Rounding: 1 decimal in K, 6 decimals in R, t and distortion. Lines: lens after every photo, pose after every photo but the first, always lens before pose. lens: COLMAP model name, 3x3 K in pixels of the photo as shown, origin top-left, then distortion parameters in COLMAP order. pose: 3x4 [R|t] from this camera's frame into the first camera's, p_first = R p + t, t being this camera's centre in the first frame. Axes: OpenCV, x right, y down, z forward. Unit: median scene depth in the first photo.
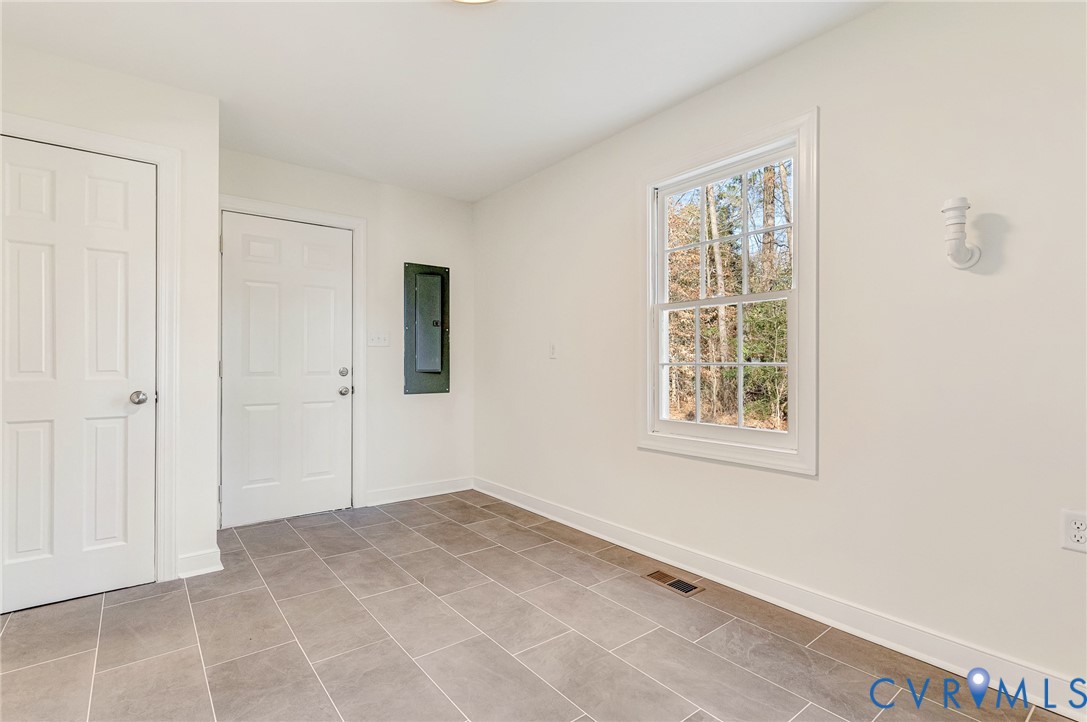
lens RADIAL K [[504.5, 0, 543.9], [0, 504.5, 363.2], [0, 0, 1]] dist [0.016534, 0.001676]
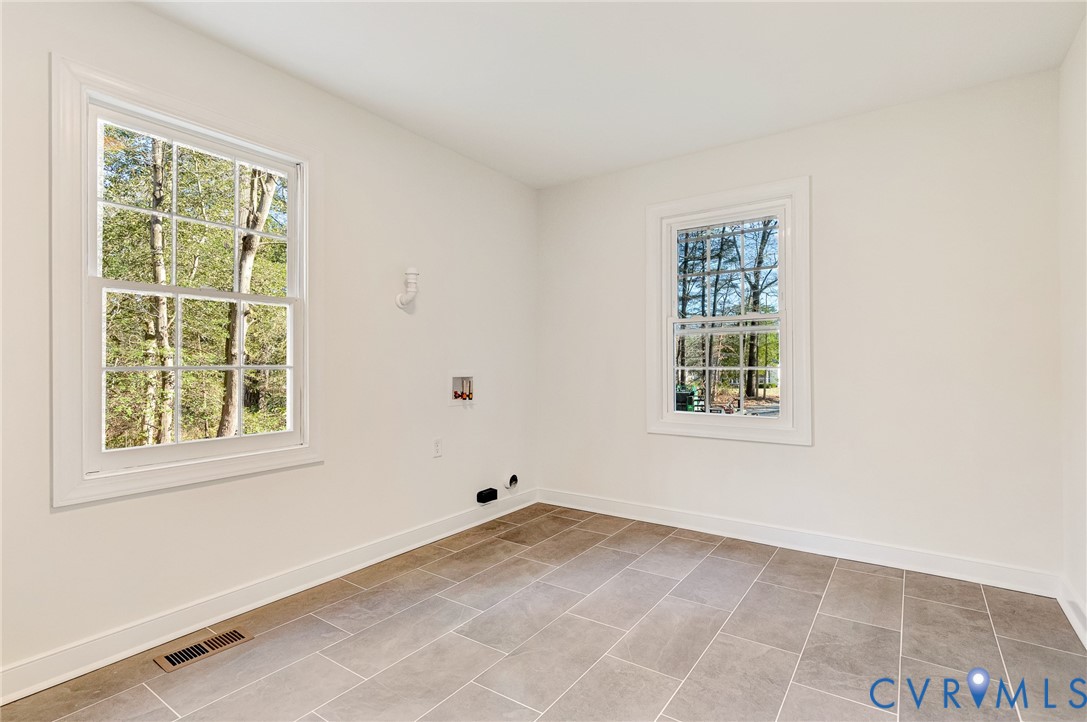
lens RADIAL K [[504.5, 0, 544.8], [0, 504.5, 360.5], [0, 0, 1]] dist [0.016534, 0.001676]
pose [[-0.259872, 0.007637, 0.965613, -0.743658], [-0.001642, 0.999964, -0.008351, -0.004984], [-0.965642, -0.003756, -0.259850, 0.807446]]
